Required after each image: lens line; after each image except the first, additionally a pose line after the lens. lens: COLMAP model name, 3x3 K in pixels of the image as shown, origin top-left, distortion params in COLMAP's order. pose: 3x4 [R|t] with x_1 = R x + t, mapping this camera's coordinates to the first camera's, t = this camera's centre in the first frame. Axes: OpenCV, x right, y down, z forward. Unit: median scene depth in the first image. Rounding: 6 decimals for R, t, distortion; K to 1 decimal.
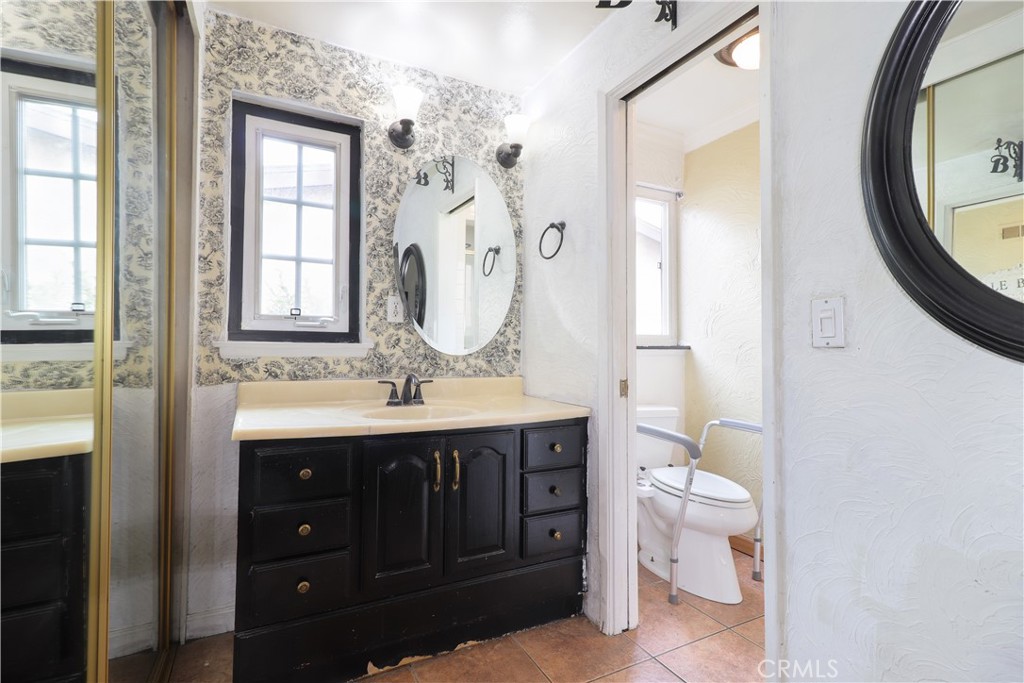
lens RADIAL K [[476.9, 0, 503.7], [0, 476.9, 334.6], [0, 0, 1]] dist [0.005615, 0.000427]
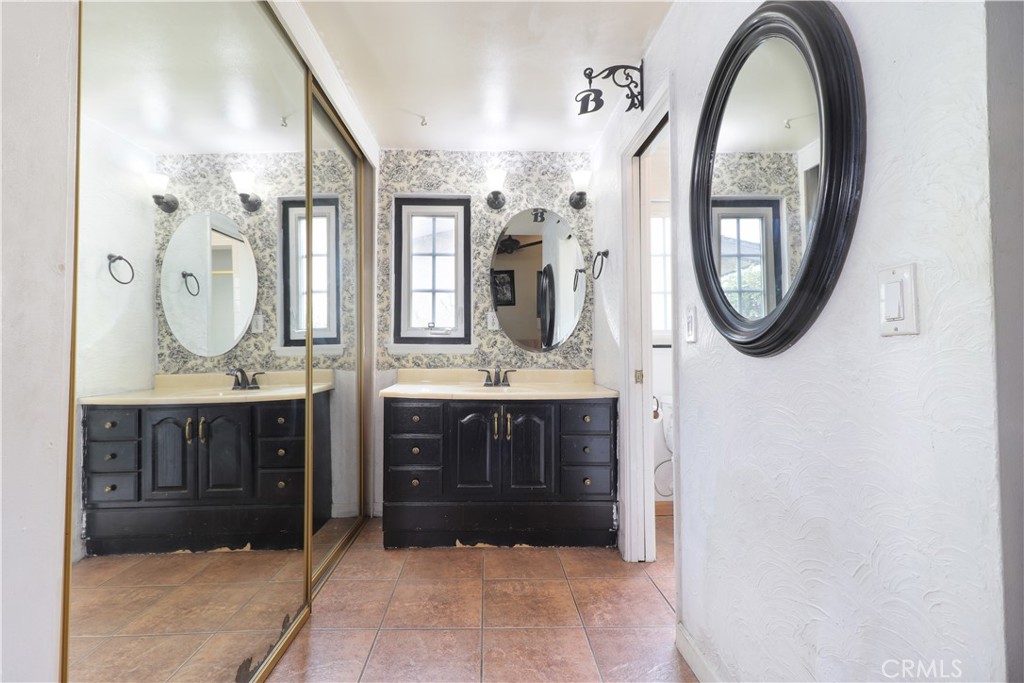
lens RADIAL K [[476.9, 0, 503.7], [0, 476.9, 334.6], [0, 0, 1]] dist [0.005615, 0.000427]
pose [[0.907140, -0.019487, -0.420378, 0.436641], [0.015777, 0.999800, -0.012303, 0.007367], [0.420533, 0.004528, 0.907266, -0.321021]]
